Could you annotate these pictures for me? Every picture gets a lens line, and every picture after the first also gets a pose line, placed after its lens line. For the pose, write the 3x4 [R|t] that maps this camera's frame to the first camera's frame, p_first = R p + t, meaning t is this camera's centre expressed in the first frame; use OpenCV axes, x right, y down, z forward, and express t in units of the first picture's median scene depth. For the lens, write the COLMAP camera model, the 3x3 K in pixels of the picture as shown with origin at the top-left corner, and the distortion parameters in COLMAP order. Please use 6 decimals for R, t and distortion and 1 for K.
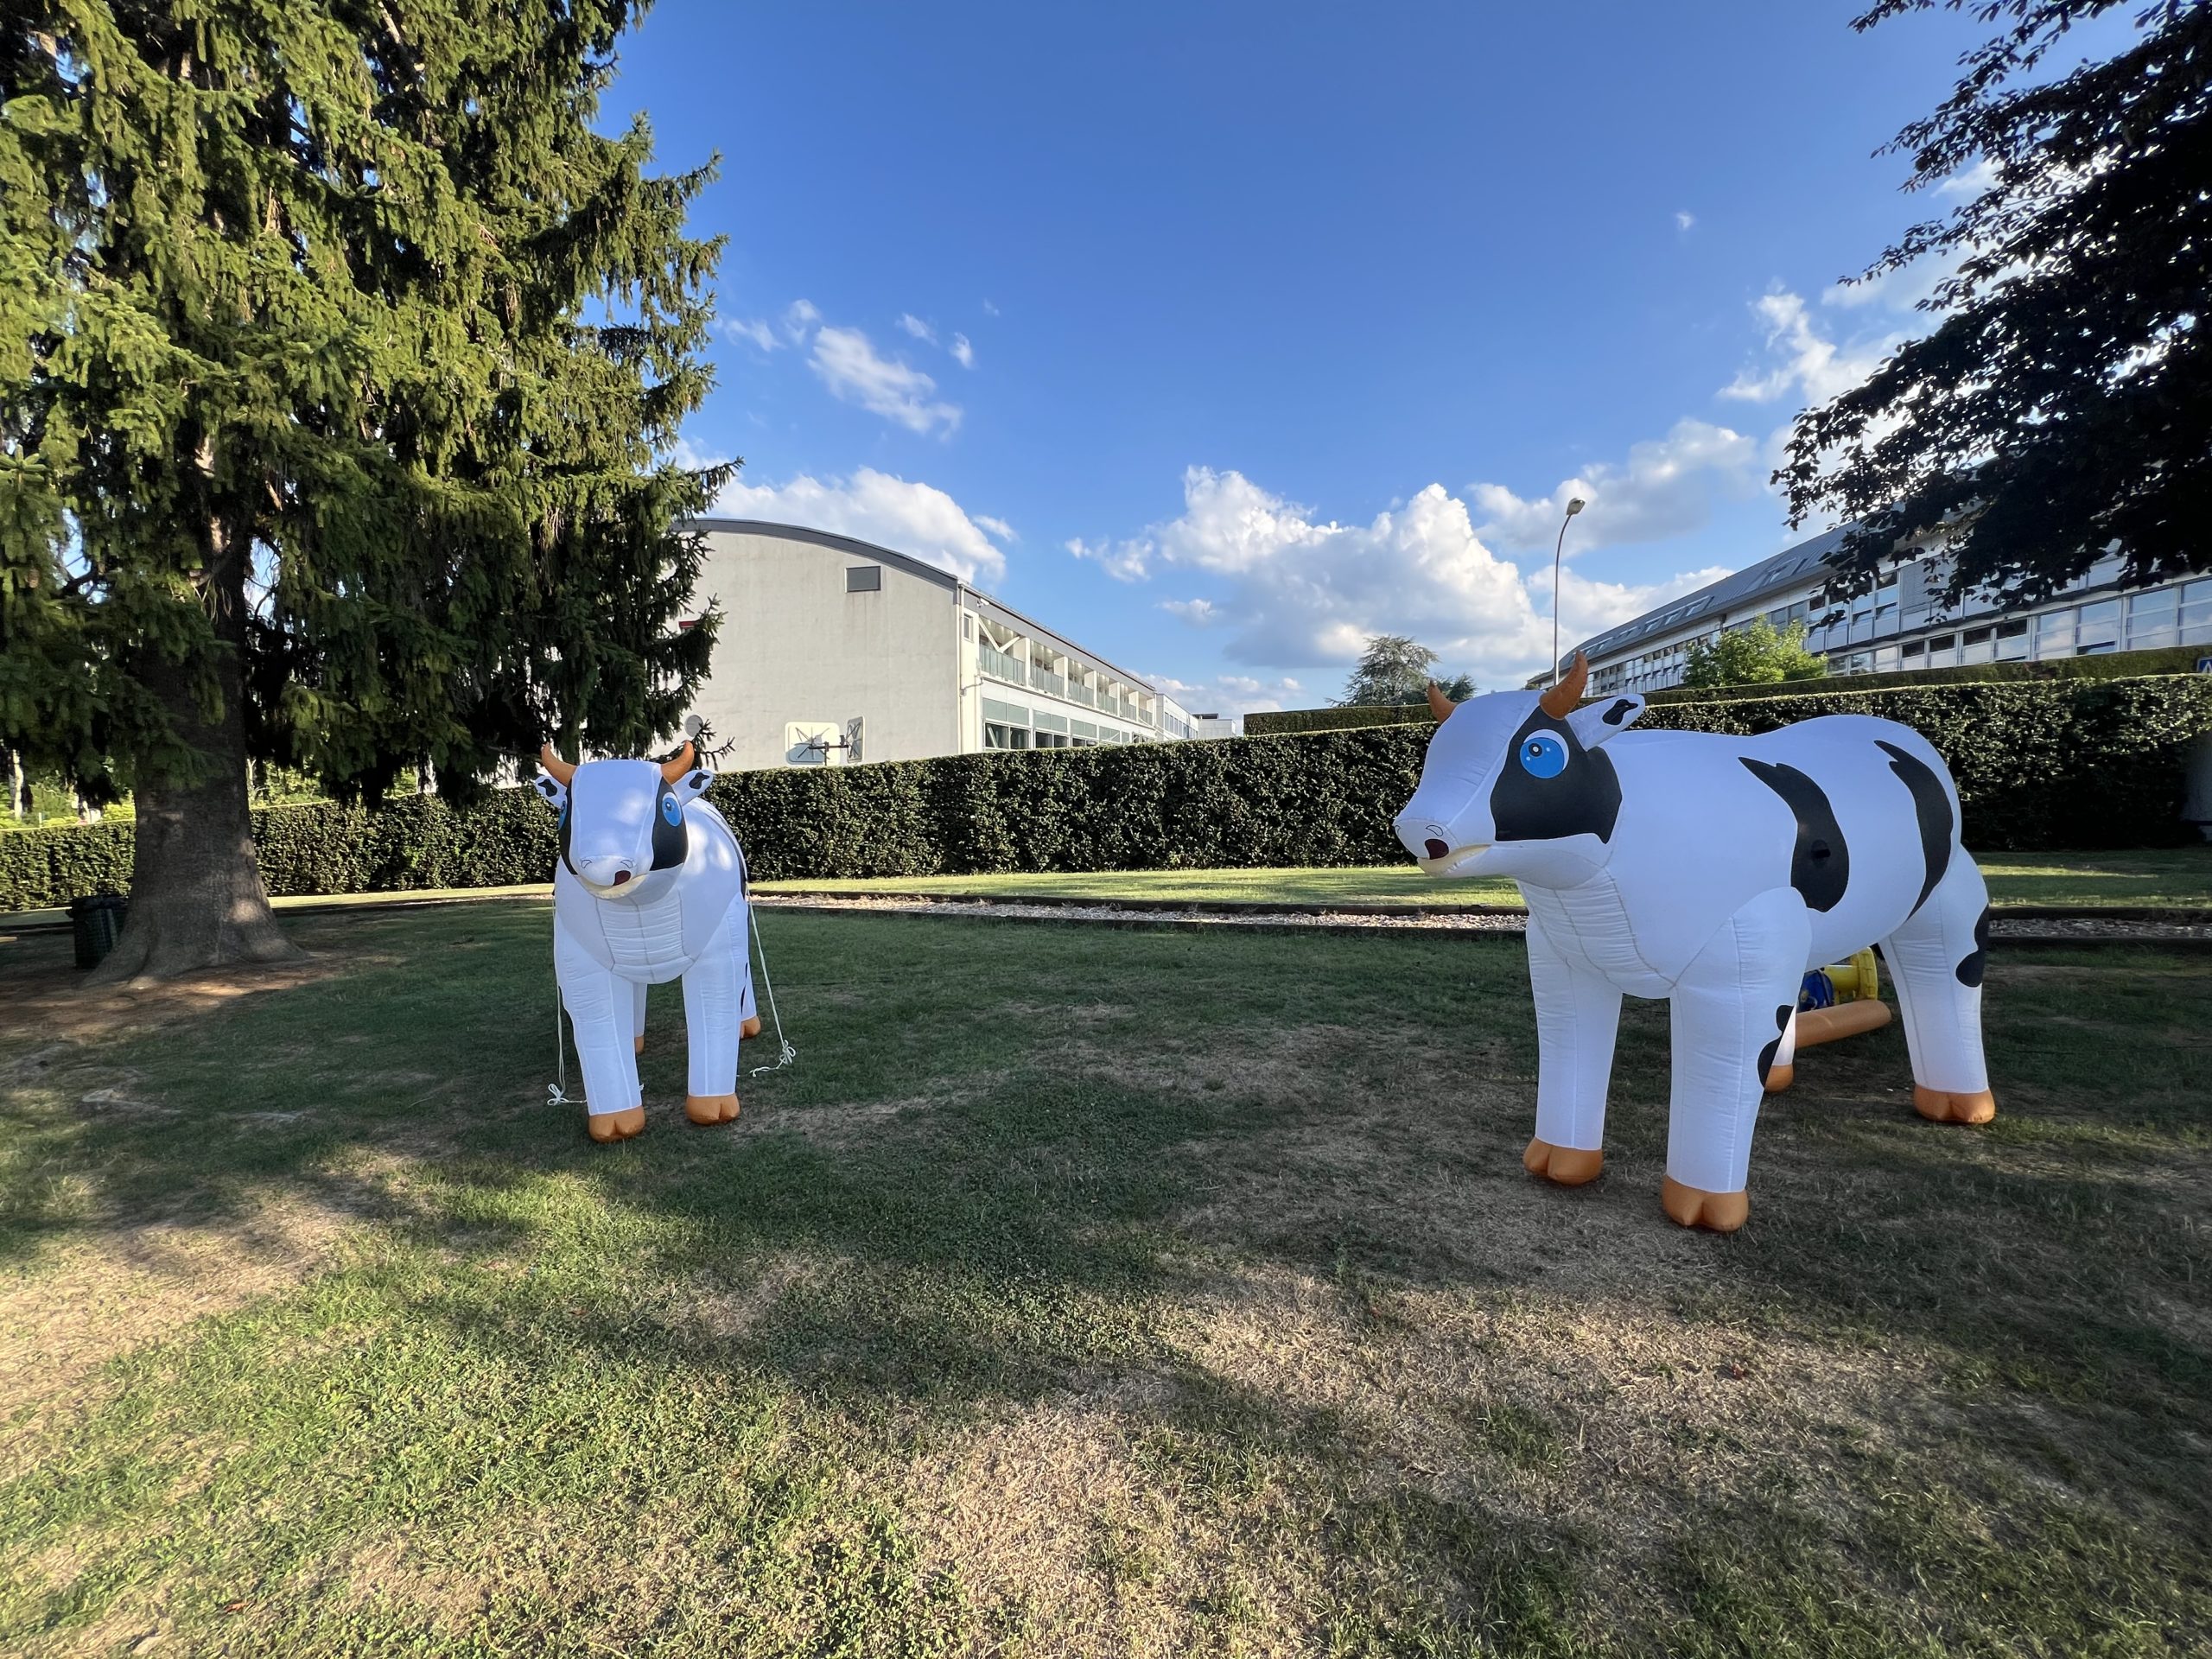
lens RADIAL K [[884.5, 0, 1103.5], [0, 884.5, 823.4], [0, 0, 1]] dist [-0.002479, 0.000271]
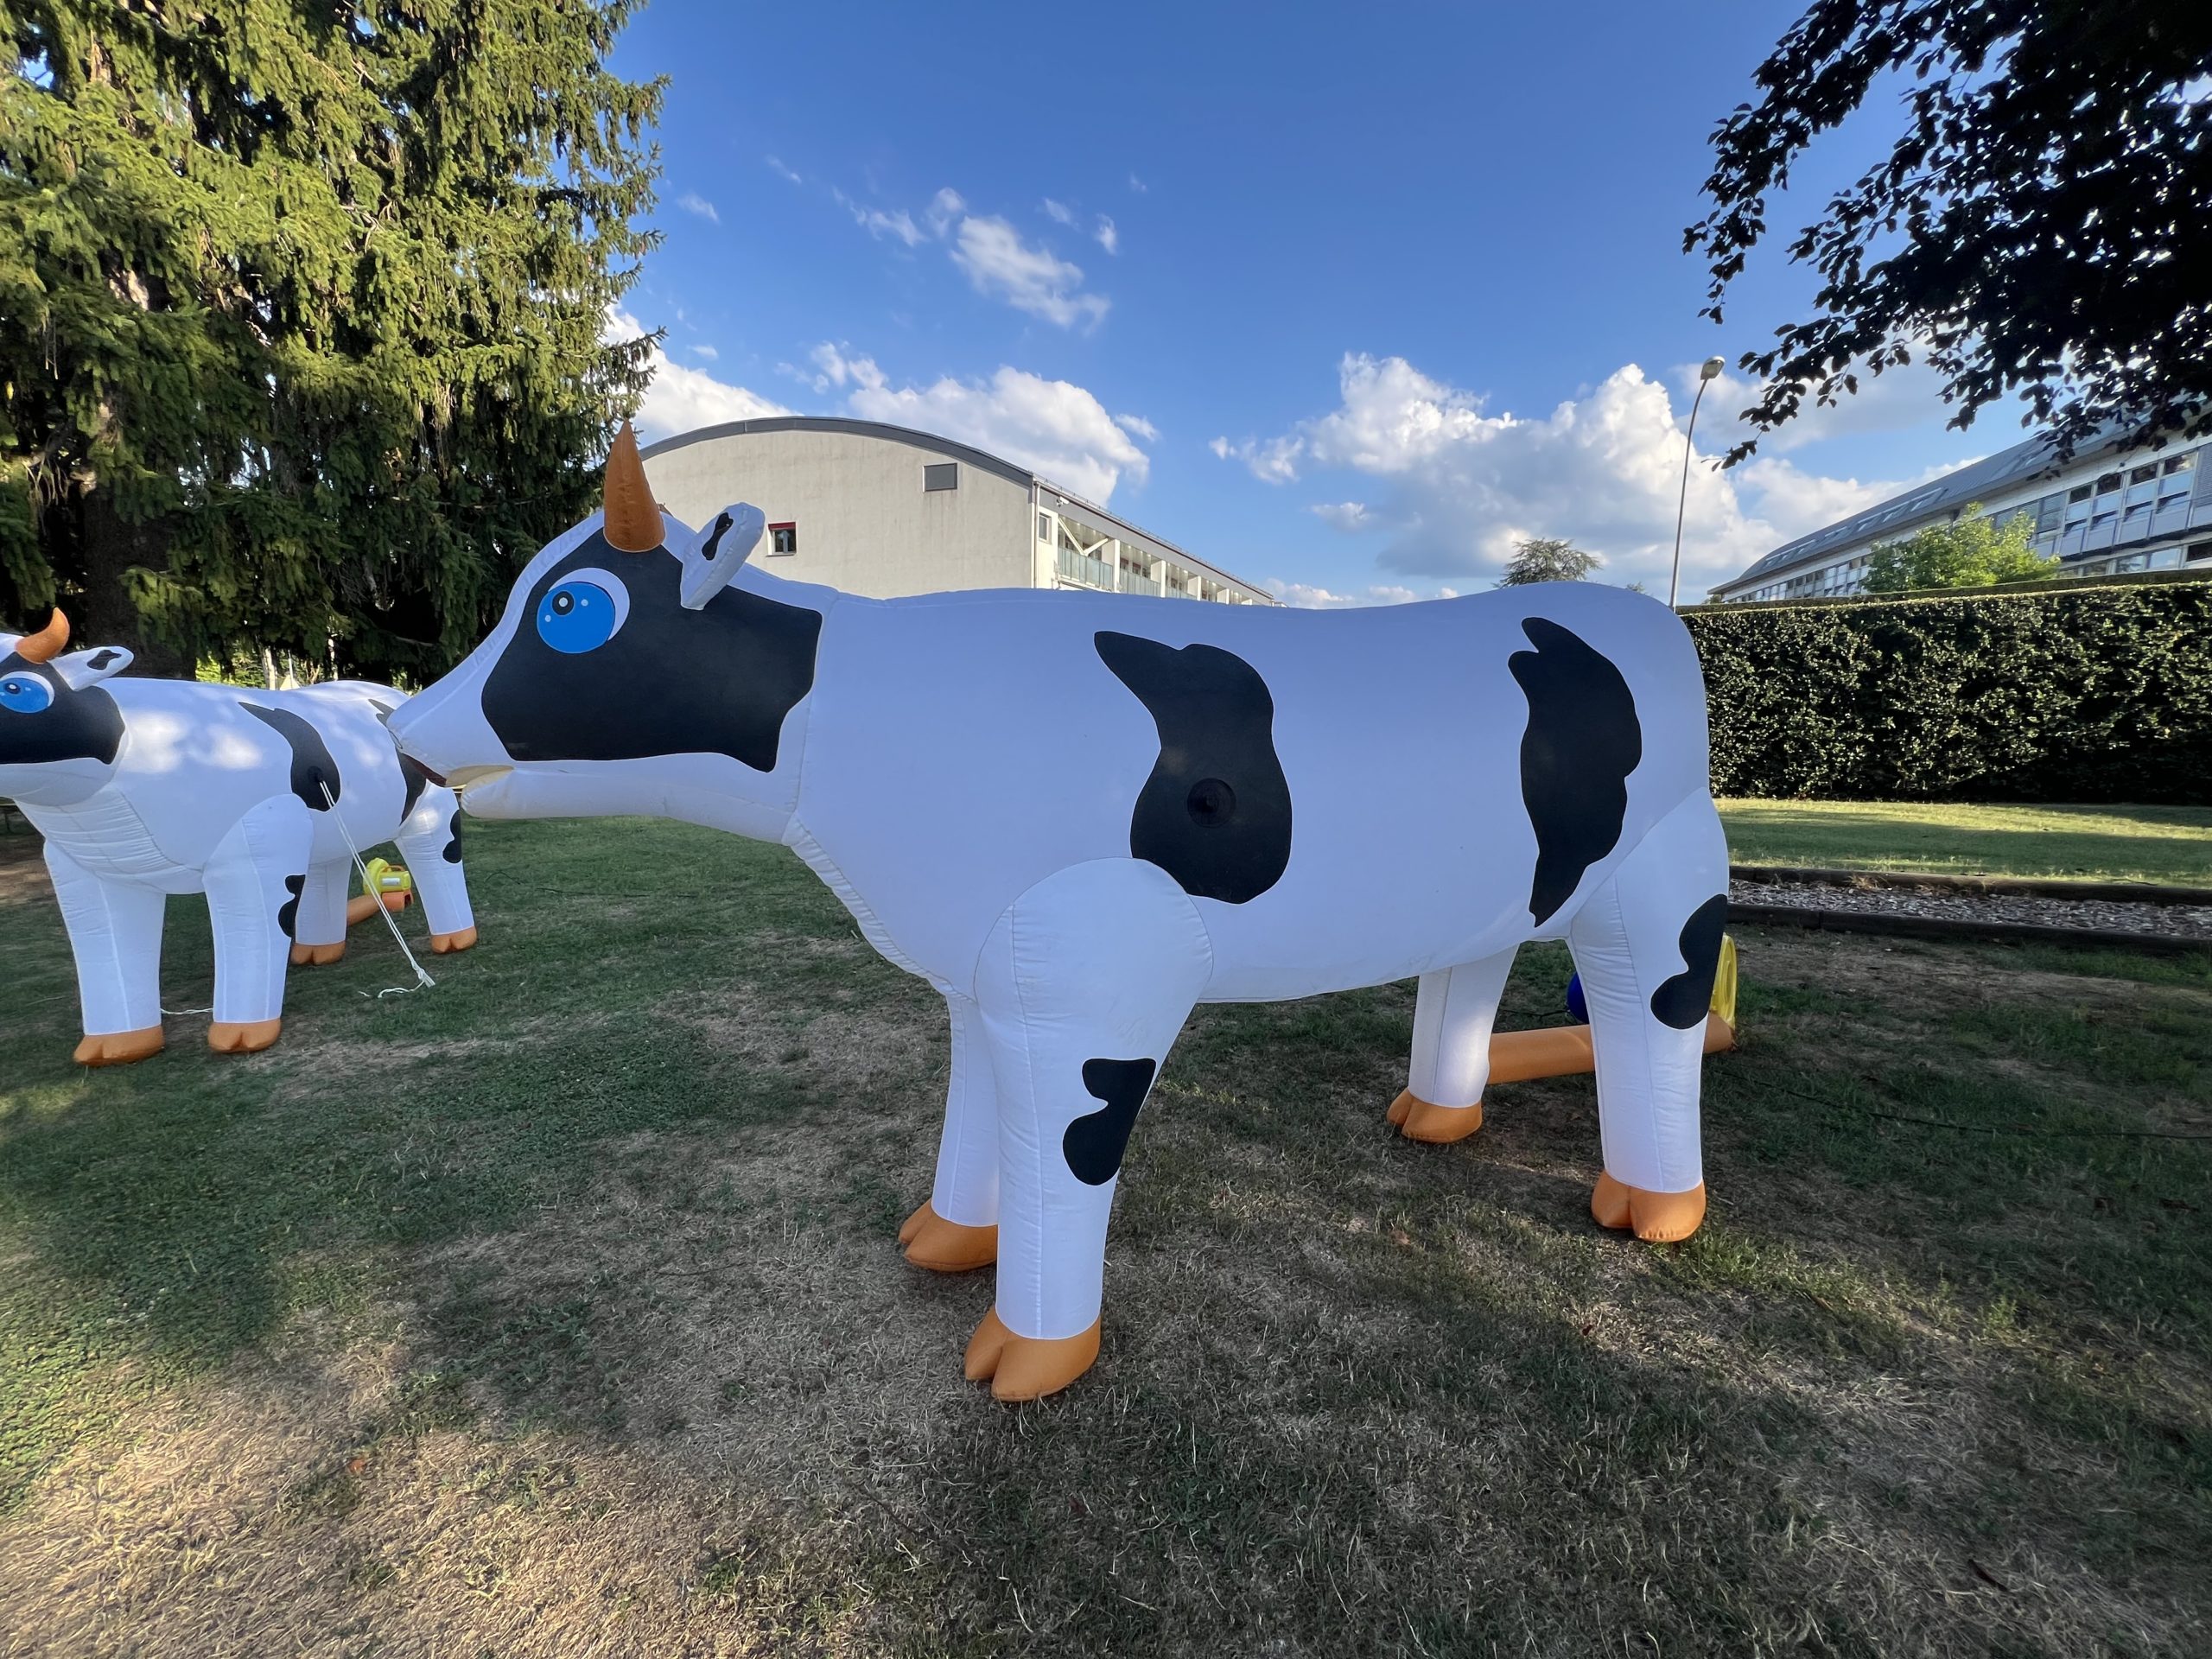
lens RADIAL K [[884.5, 0, 1110.4], [0, 884.5, 823.6], [0, 0, 1]] dist [-0.002479, 0.000271]
pose [[0.987757, 0.044276, -0.149583, 0.267216], [-0.029447, 0.994558, 0.099933, -0.002483], [0.153194, -0.094305, 0.983686, 0.136689]]
